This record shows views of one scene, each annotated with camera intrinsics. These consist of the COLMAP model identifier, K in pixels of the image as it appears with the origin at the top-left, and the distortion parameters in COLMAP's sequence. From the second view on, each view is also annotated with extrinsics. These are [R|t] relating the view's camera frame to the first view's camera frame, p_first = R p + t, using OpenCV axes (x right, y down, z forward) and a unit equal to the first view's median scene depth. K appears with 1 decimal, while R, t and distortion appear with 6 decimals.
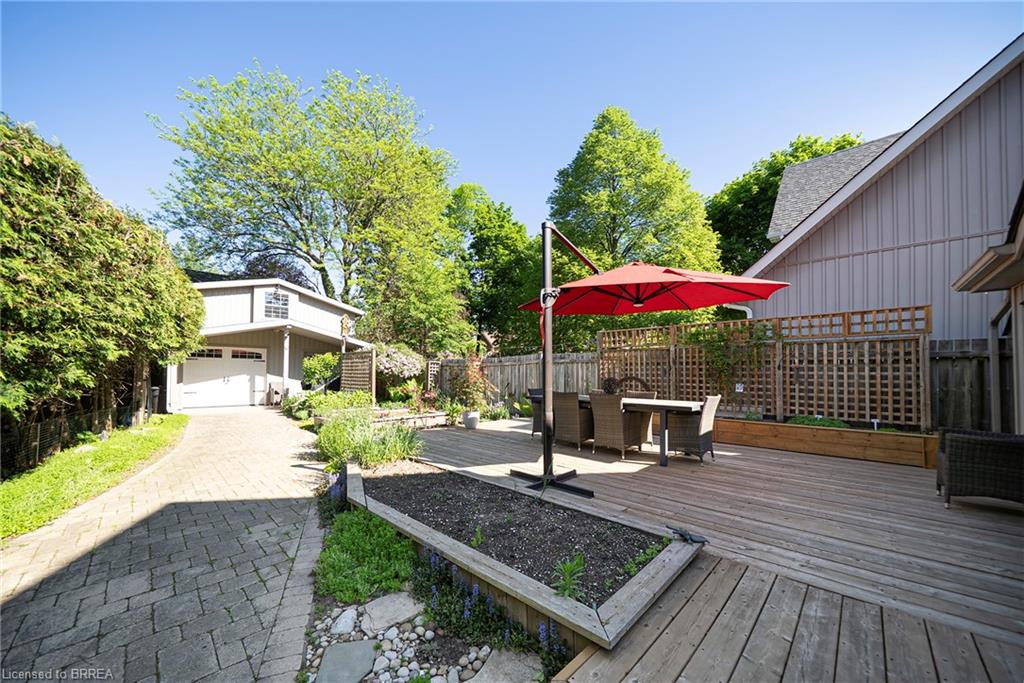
lens RADIAL K [[352.2, 0, 504.9], [0, 352.2, 367.8], [0, 0, 1]] dist [-0.007281, 0.000432]
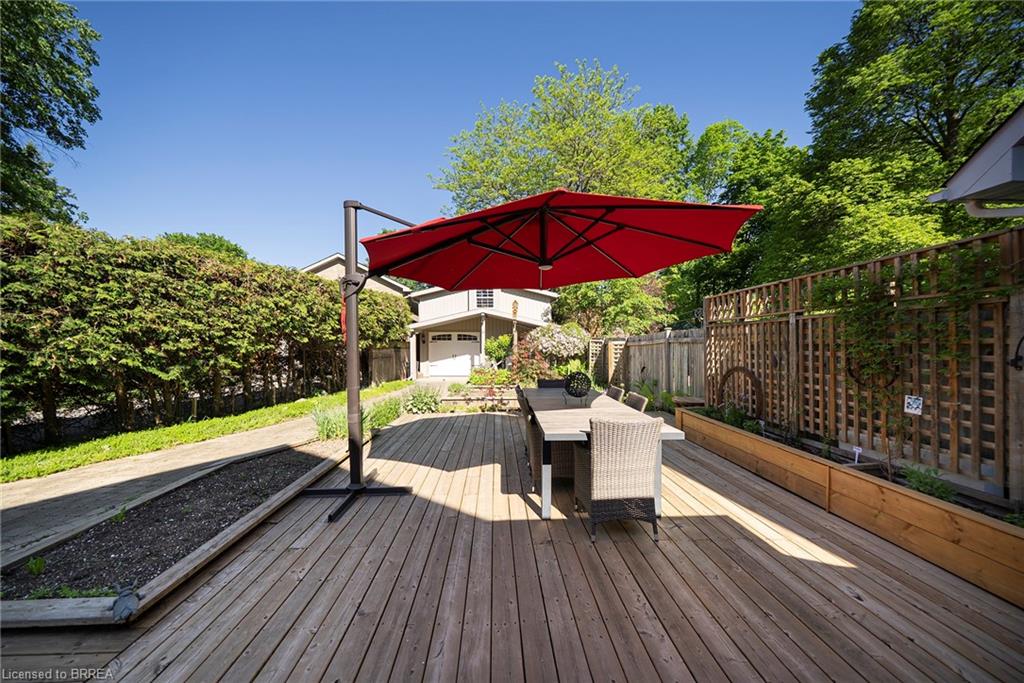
lens RADIAL K [[352.2, 0, 512.9], [0, 352.2, 340.8], [0, 0, 1]] dist [-0.007281, 0.000432]
pose [[0.749126, -0.016182, -0.662230, 0.265262], [0.013231, 0.999868, -0.009465, -0.011535], [0.662296, -0.001671, 0.749241, 0.156218]]
